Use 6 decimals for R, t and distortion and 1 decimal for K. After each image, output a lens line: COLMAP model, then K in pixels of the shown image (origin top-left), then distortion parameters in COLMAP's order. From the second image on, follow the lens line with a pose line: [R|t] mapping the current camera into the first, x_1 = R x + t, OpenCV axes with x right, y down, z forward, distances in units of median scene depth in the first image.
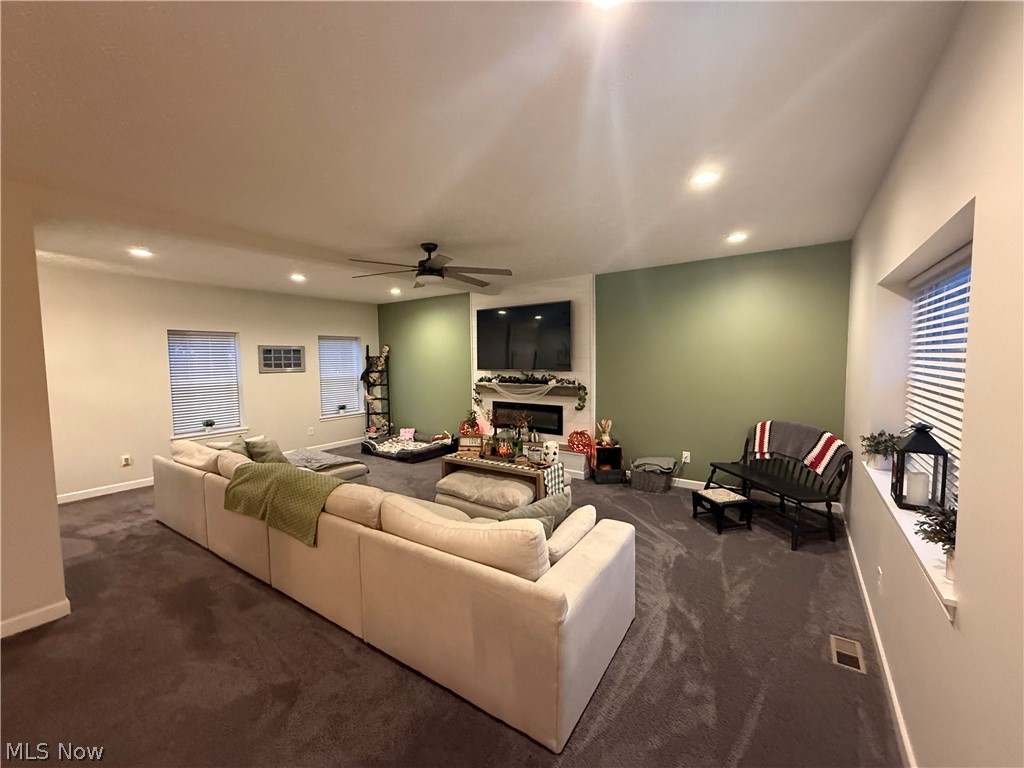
lens RADIAL K [[409.9, 0, 511.1], [0, 409.9, 384.0], [0, 0, 1]] dist [-0.002738, -0.000560]
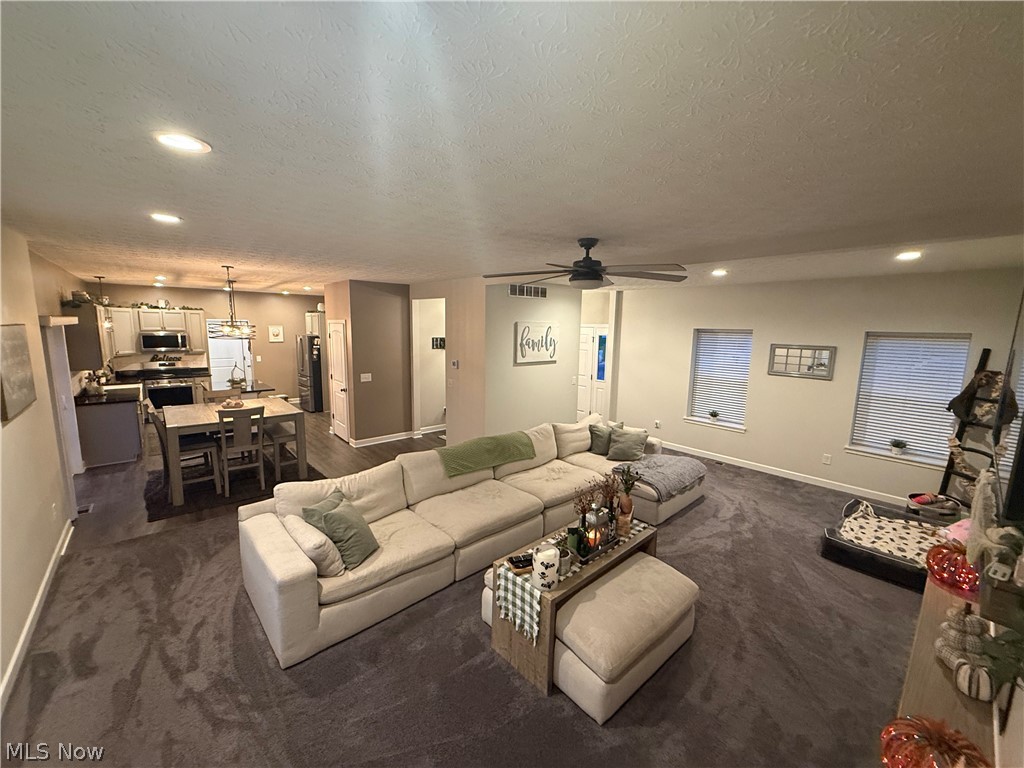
lens RADIAL K [[409.9, 0, 512.1], [0, 409.9, 388.9], [0, 0, 1]] dist [-0.002738, -0.000560]
pose [[-0.234332, 0.159280, -0.959019, 0.419641], [-0.076277, 0.980433, 0.181474, -0.124989], [0.969160, 0.115676, -0.217598, 0.698372]]
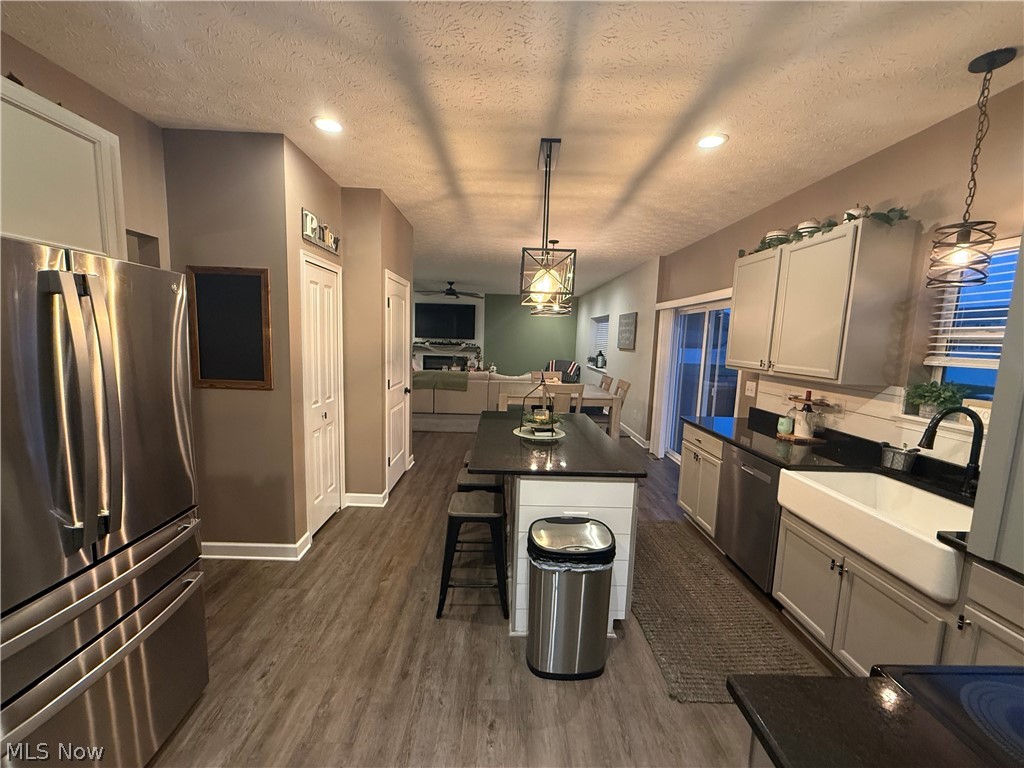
lens RADIAL K [[409.9, 0, 511.0], [0, 409.9, 383.0], [0, 0, 1]] dist [-0.002738, -0.000560]
pose [[0.804457, -0.026865, 0.593403, -0.897550], [-0.006234, 0.998540, 0.053658, 0.072618], [-0.593978, -0.046865, 0.803115, -0.749960]]
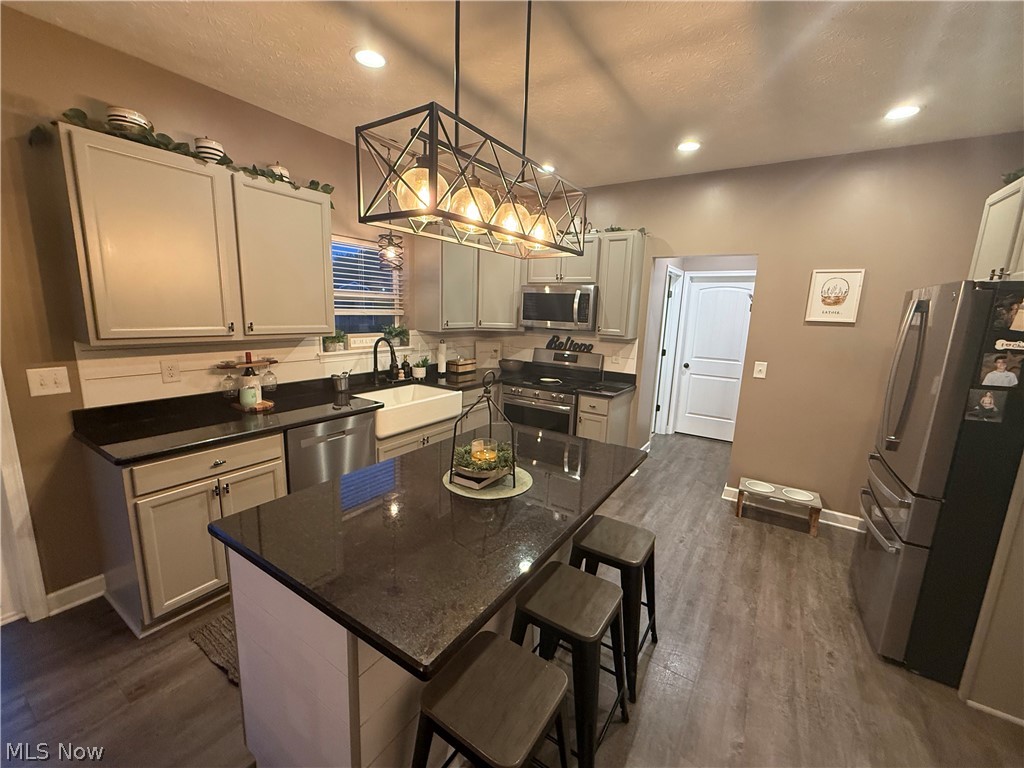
lens RADIAL K [[409.9, 0, 514.7], [0, 409.9, 387.7], [0, 0, 1]] dist [-0.002738, -0.000560]
pose [[-0.998922, -0.014786, -0.044013, -0.593853], [-0.025320, 0.968057, 0.249447, 0.026948], [0.038918, 0.250293, -0.967388, -0.135865]]
